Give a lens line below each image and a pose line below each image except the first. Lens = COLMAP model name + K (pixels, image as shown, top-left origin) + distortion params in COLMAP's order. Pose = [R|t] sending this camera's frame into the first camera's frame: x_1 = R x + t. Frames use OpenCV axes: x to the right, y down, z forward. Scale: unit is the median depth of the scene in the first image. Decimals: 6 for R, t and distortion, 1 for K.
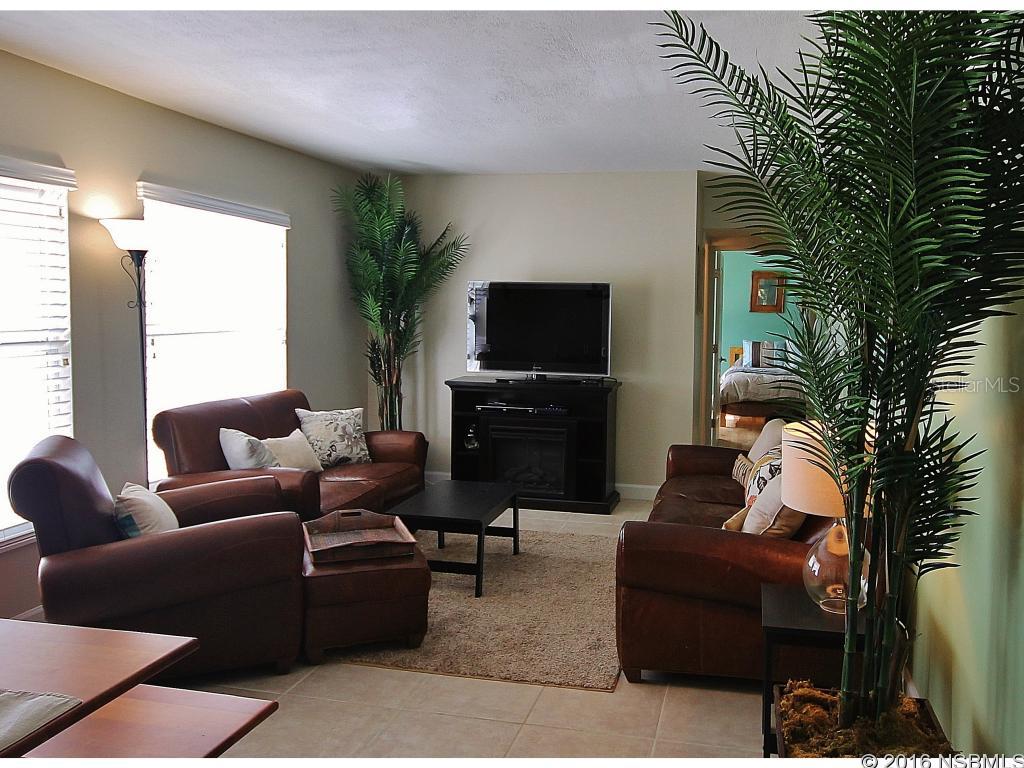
lens RADIAL K [[828.9, 0, 571.1], [0, 828.9, 347.4], [0, 0, 1]] dist [0.000413, 0.002039]
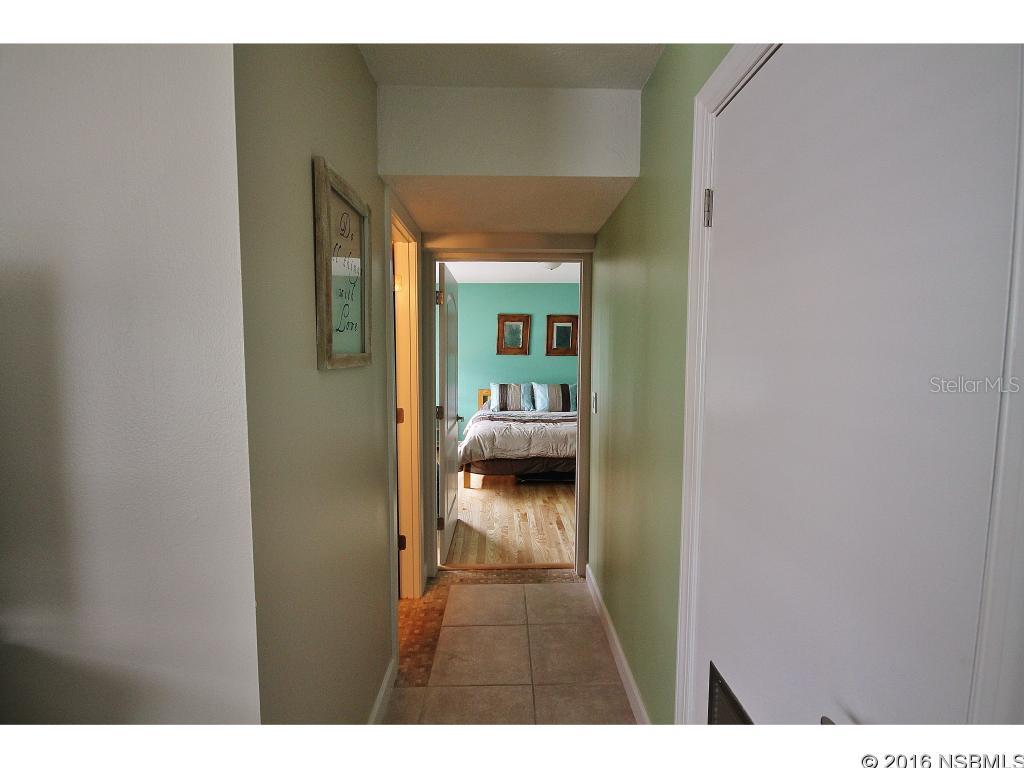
lens RADIAL K [[467.8, 0, 512.0], [0, 467.8, 384.0], [0, 0, 1]] dist [-0.000007, -0.000005]
pose [[0.972081, -0.023856, 0.233430, 0.102920], [0.018665, 0.999528, 0.024421, -0.020932], [-0.233903, -0.019382, 0.972067, 0.454215]]
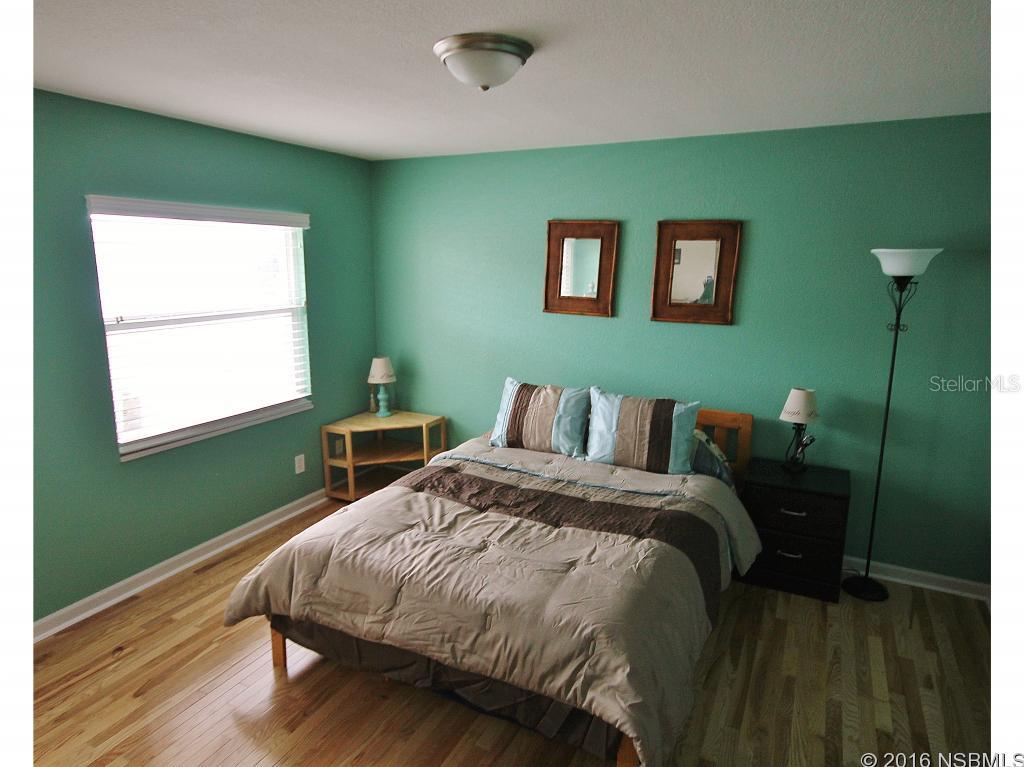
lens RADIAL K [[632.9, 0, 525.2], [0, 632.9, 376.5], [0, 0, 1]] dist [0.002996, 0.001054]
pose [[0.972642, 0.044115, -0.228080, 0.300500], [-0.012780, 0.990478, 0.137077, -0.057793], [0.231956, -0.130412, 0.963945, 0.683935]]
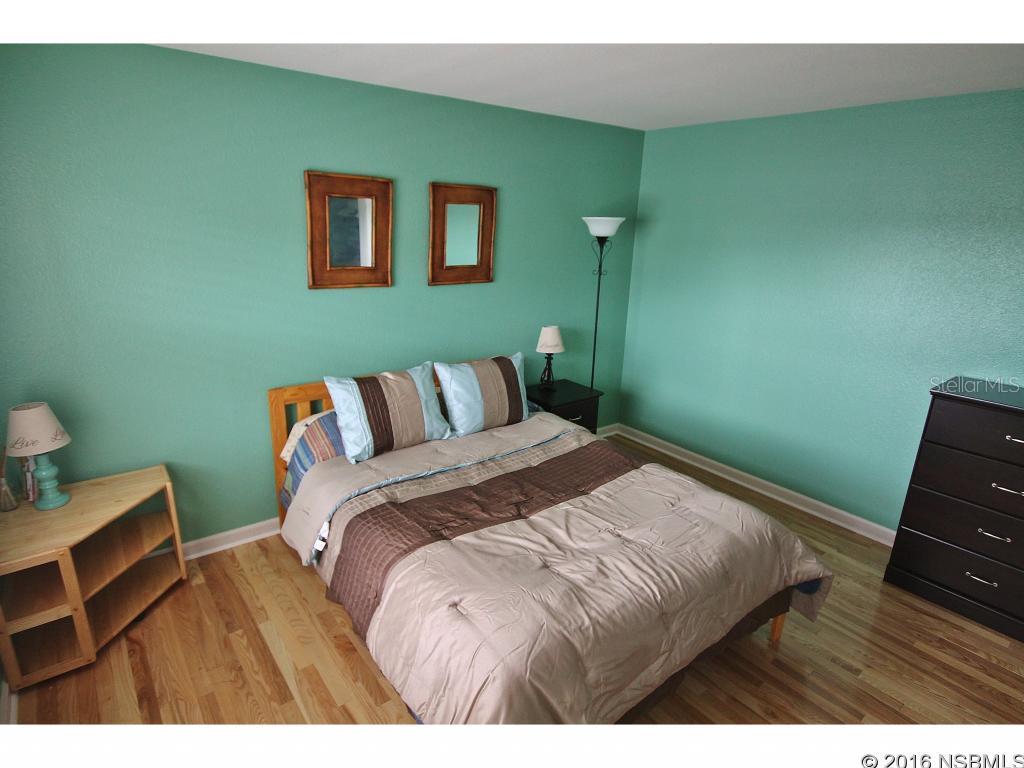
lens RADIAL K [[555.8, 0, 508.0], [0, 555.8, 381.9], [0, 0, 1]] dist [0.003008, 0.001153]
pose [[0.639917, -0.210091, 0.739167, 0.083185], [0.015544, 0.965243, 0.260891, -0.069074], [-0.768287, -0.155459, 0.620941, 0.807140]]
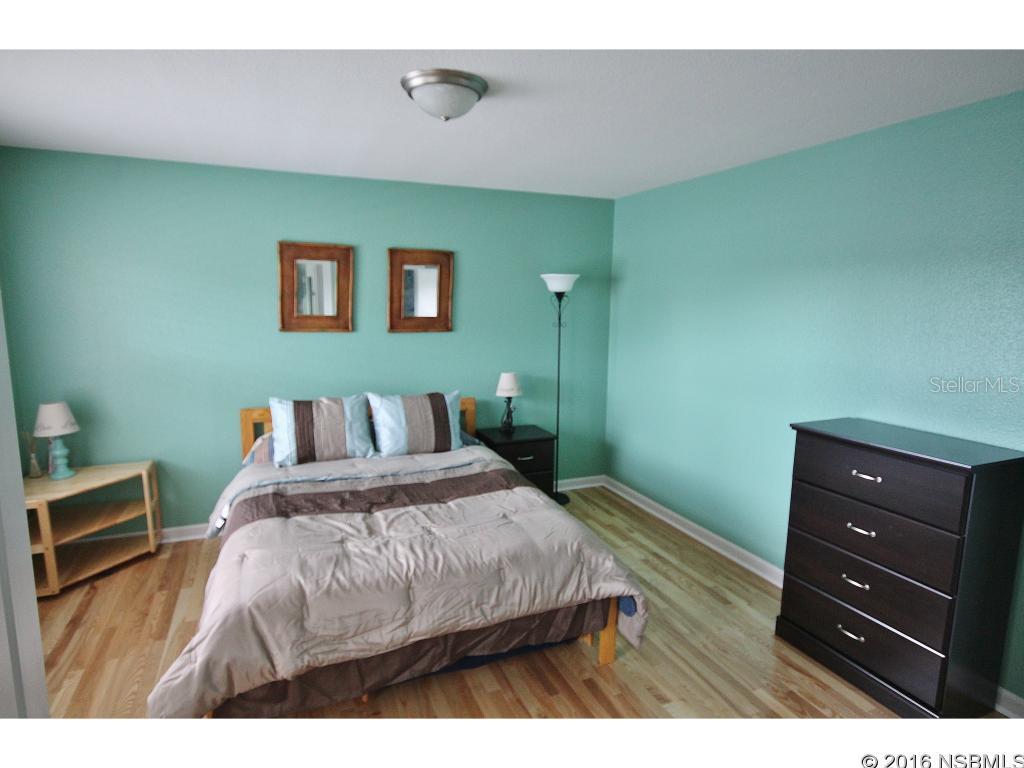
lens RADIAL K [[555.8, 0, 508.0], [0, 555.8, 381.9], [0, 0, 1]] dist [0.003008, 0.001153]
pose [[0.815075, -0.087501, 0.572710, 0.144499], [0.027675, 0.993281, 0.112370, -0.048111], [-0.578694, -0.075741, 0.812020, 0.699937]]
